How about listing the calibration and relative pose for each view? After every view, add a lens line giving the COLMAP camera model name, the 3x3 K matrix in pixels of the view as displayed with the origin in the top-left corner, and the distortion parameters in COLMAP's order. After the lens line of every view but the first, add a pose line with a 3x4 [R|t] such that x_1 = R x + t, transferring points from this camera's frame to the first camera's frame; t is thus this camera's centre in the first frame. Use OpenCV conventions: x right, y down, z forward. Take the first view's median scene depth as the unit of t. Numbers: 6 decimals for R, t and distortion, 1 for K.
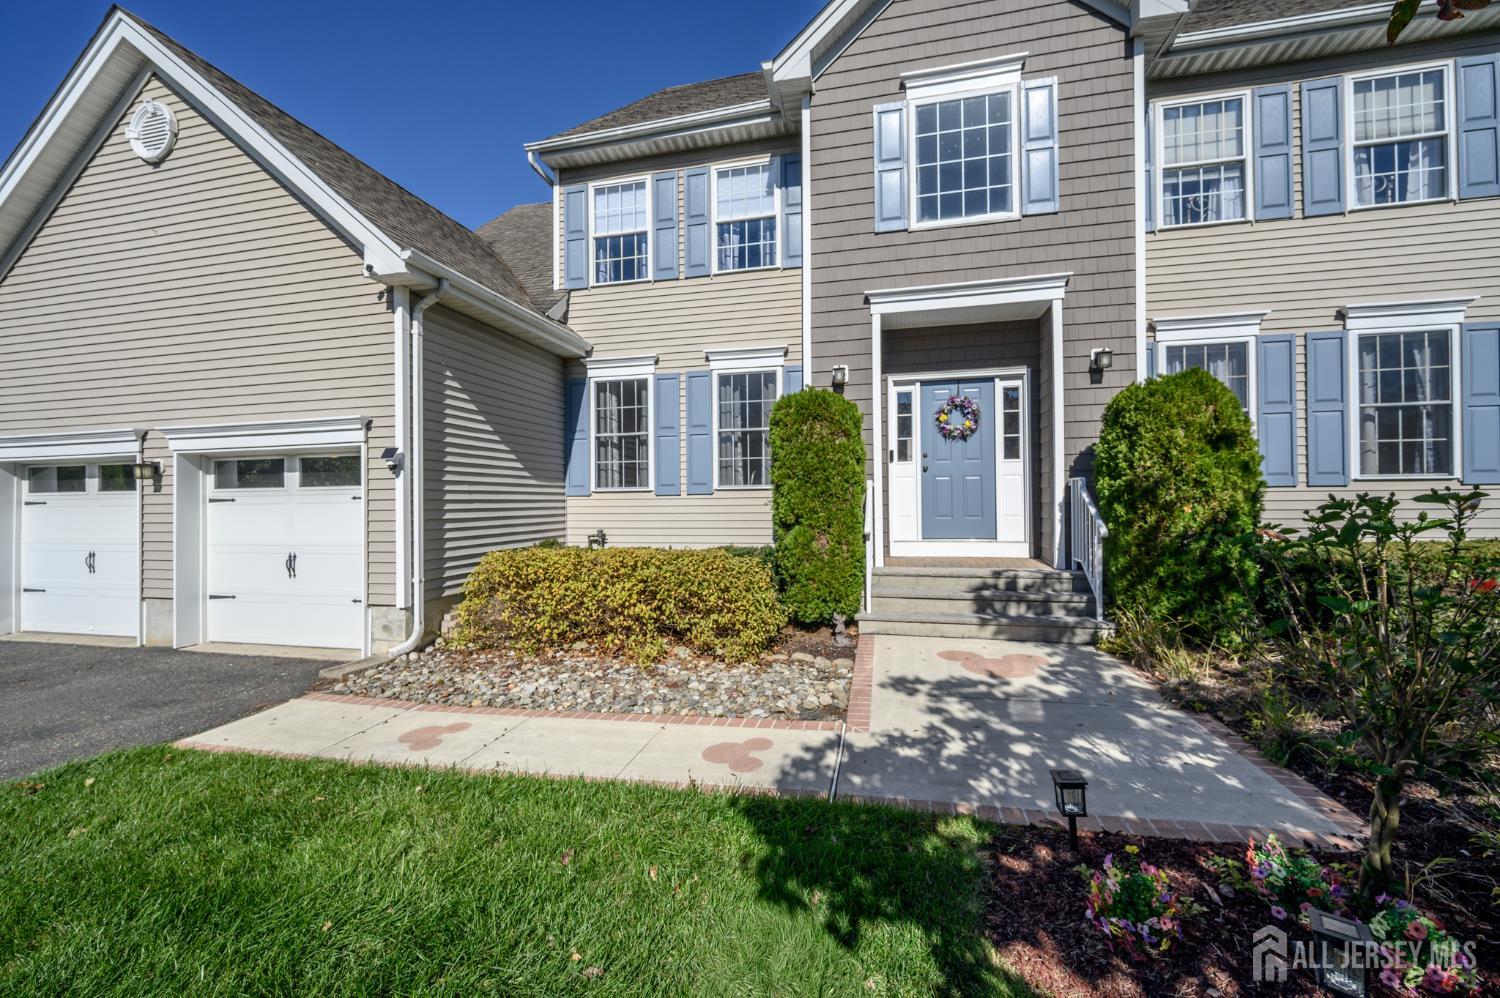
lens RADIAL K [[590.9, 0, 748.0], [0, 590.9, 491.6], [0, 0, 1]] dist [-0.002255, 0.000295]
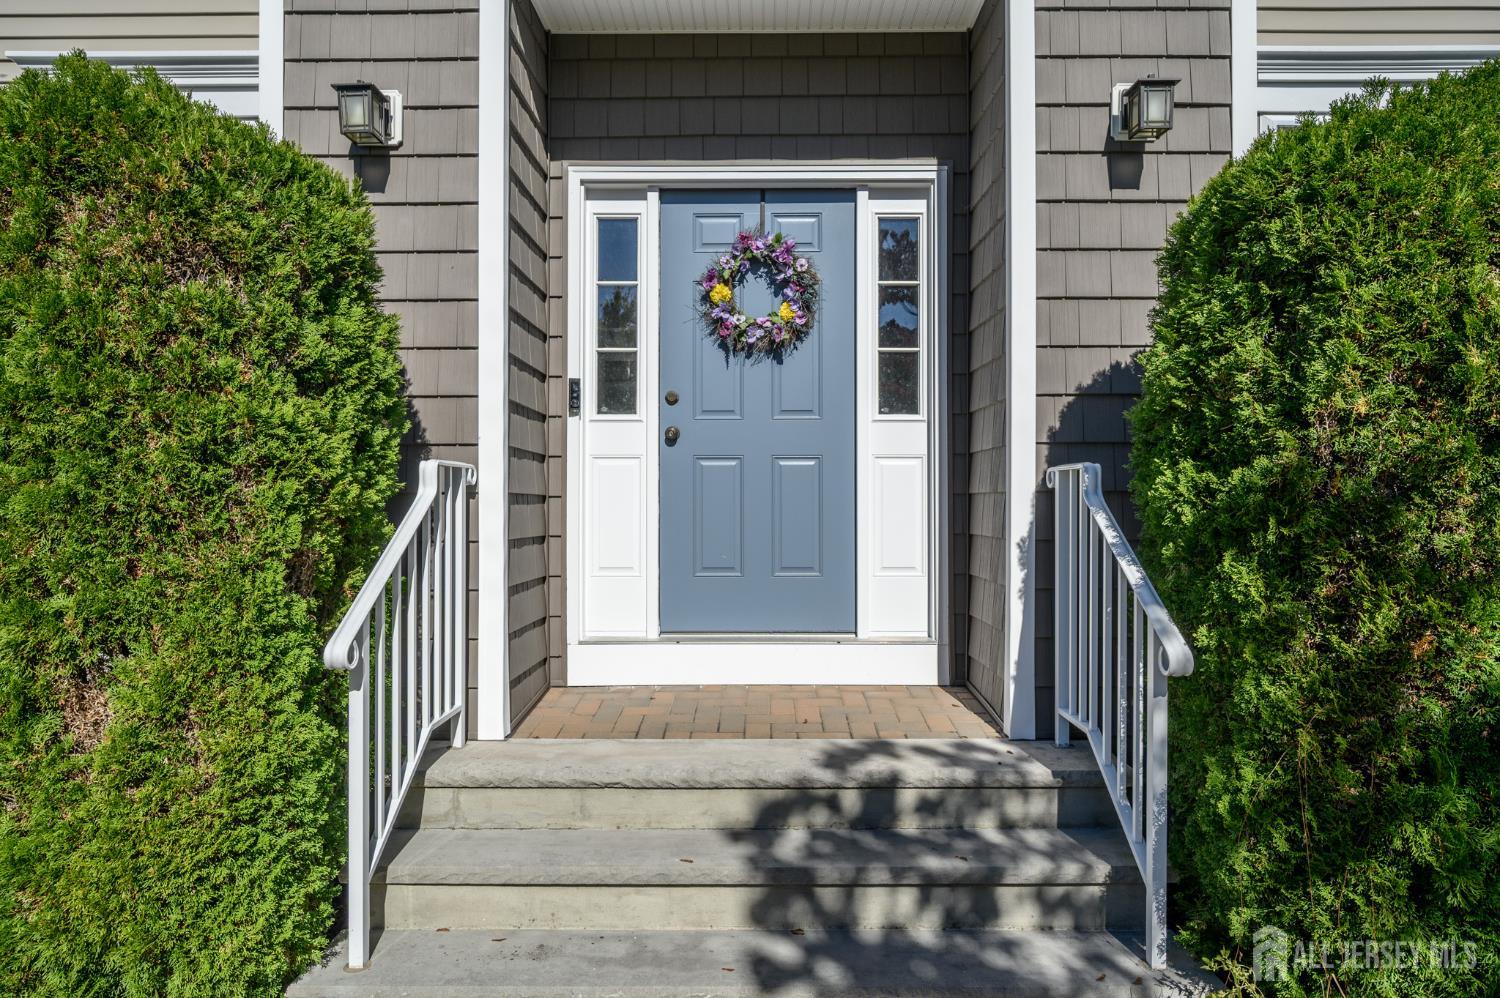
lens RADIAL K [[902.0, 0, 748.0], [0, 902.0, 501.5], [0, 0, 1]] dist [-0.024870, -0.000185]
pose [[0.975490, 0.010007, 0.219818, 0.269545], [-0.011891, 0.999903, 0.007251, -0.004133], [-0.219724, -0.009687, 0.975514, 0.548510]]
